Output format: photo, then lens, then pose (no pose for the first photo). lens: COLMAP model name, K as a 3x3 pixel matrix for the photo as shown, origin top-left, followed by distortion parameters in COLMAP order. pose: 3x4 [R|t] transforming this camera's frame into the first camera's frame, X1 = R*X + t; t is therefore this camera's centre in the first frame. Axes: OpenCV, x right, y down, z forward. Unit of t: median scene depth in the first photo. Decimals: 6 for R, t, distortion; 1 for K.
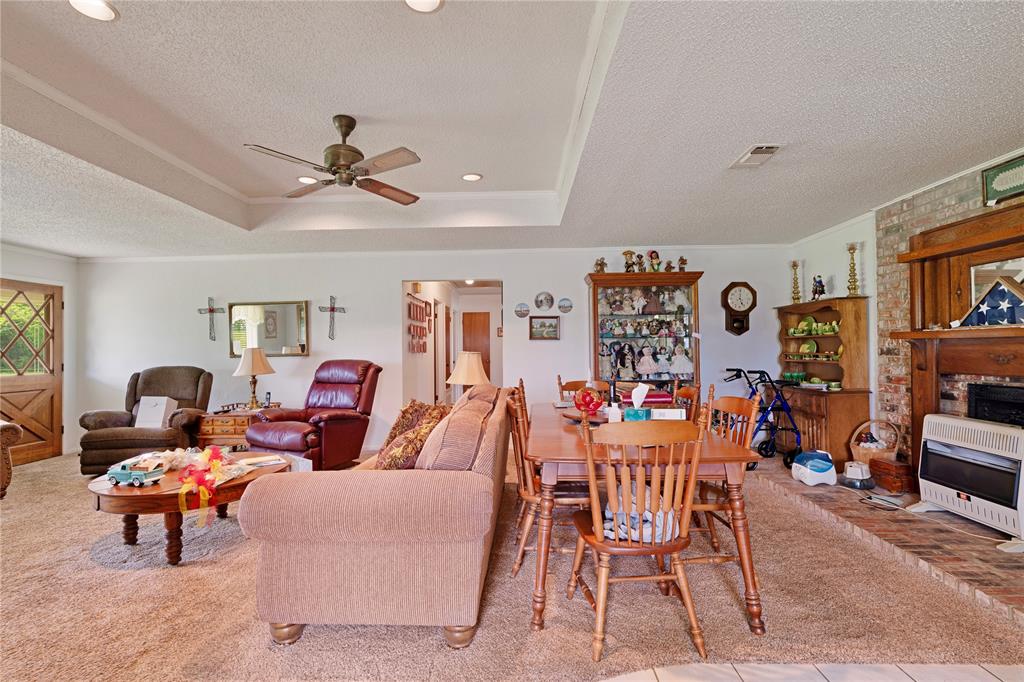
lens RADIAL K [[473.4, 0, 512.0], [0, 473.4, 342.9], [0, 0, 1]] dist [-0.003058, -0.000359]
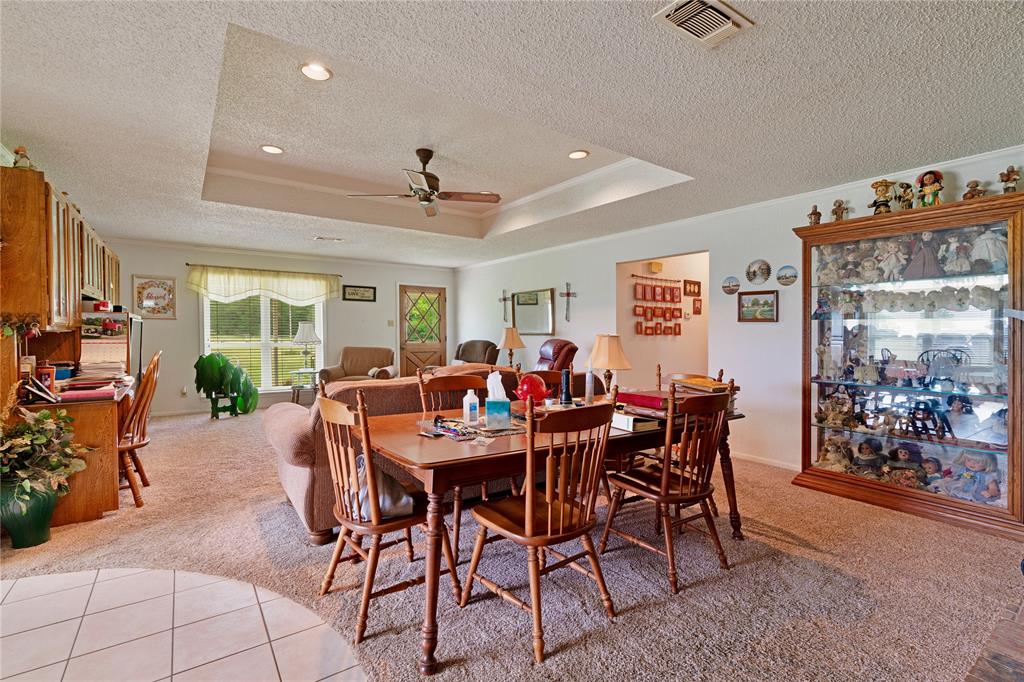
lens RADIAL K [[473.4, 0, 516.9], [0, 473.4, 336.8], [0, 0, 1]] dist [-0.003058, -0.000359]
pose [[0.594376, 0.028057, -0.803698, 0.464071], [-0.007882, 0.999546, 0.029065, -0.002259], [0.804149, -0.010940, 0.594328, 0.231883]]
